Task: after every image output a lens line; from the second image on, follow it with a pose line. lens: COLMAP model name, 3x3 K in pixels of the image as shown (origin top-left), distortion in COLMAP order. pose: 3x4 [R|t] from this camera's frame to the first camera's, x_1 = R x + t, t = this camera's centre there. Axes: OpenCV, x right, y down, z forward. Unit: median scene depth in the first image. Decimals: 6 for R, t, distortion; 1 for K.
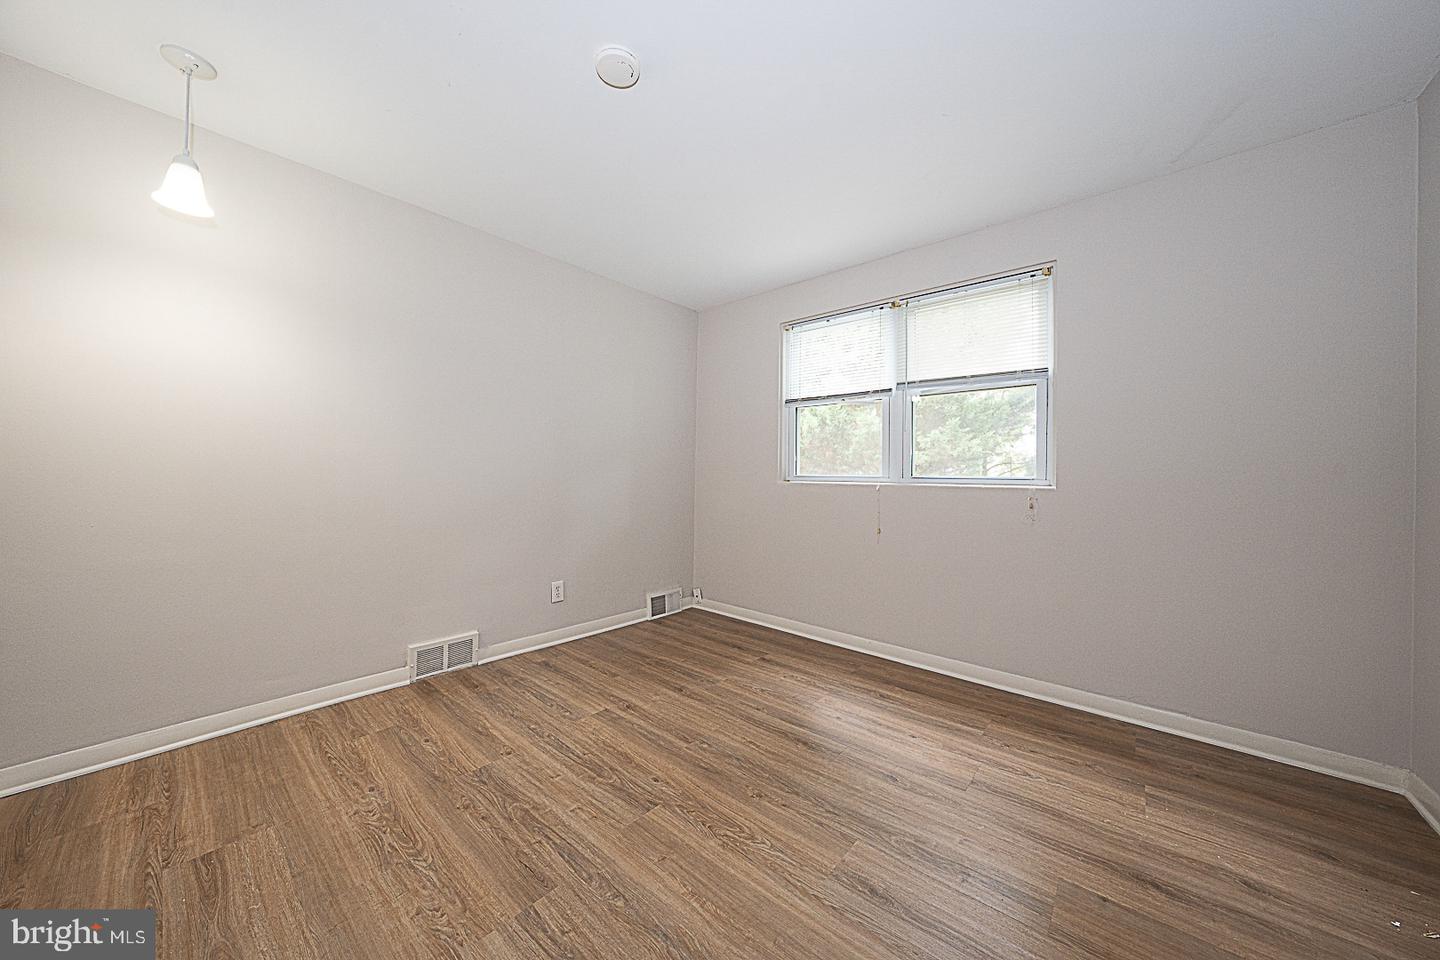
lens RADIAL K [[494.9, 0, 720.0], [0, 494.9, 480.0], [0, 0, 1]] dist [-0.023460, 0.004187]
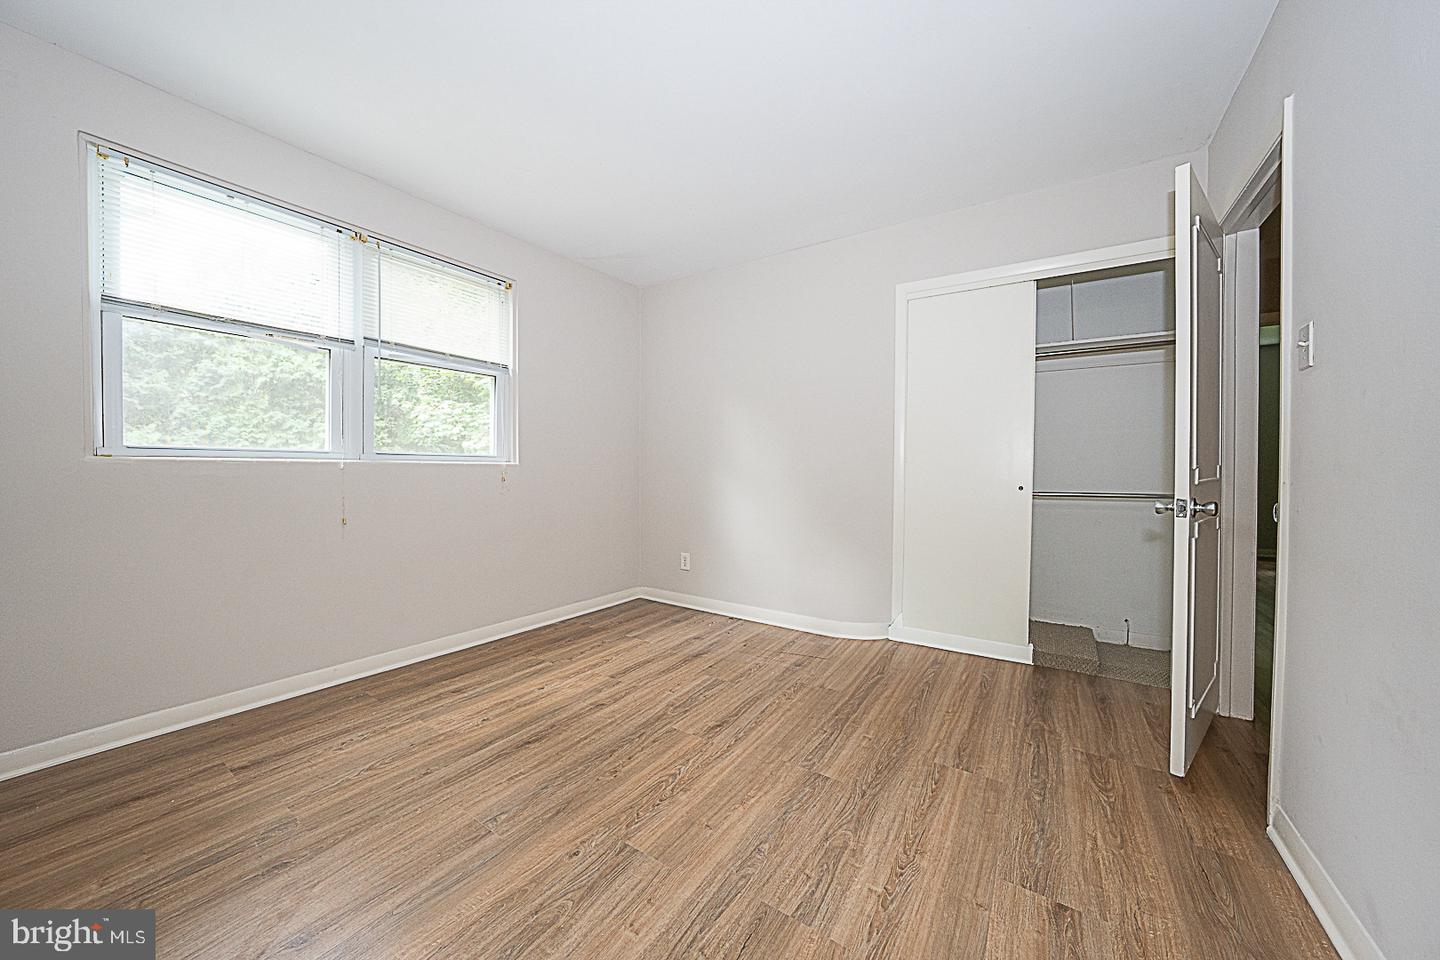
lens RADIAL K [[494.9, 0, 720.0], [0, 494.9, 480.0], [0, 0, 1]] dist [-0.023460, 0.004187]
pose [[-0.120749, -0.037055, 0.991991, -0.660267], [-0.003177, 0.999312, 0.036942, 0.009663], [-0.992678, 0.001309, -0.120784, 0.656241]]
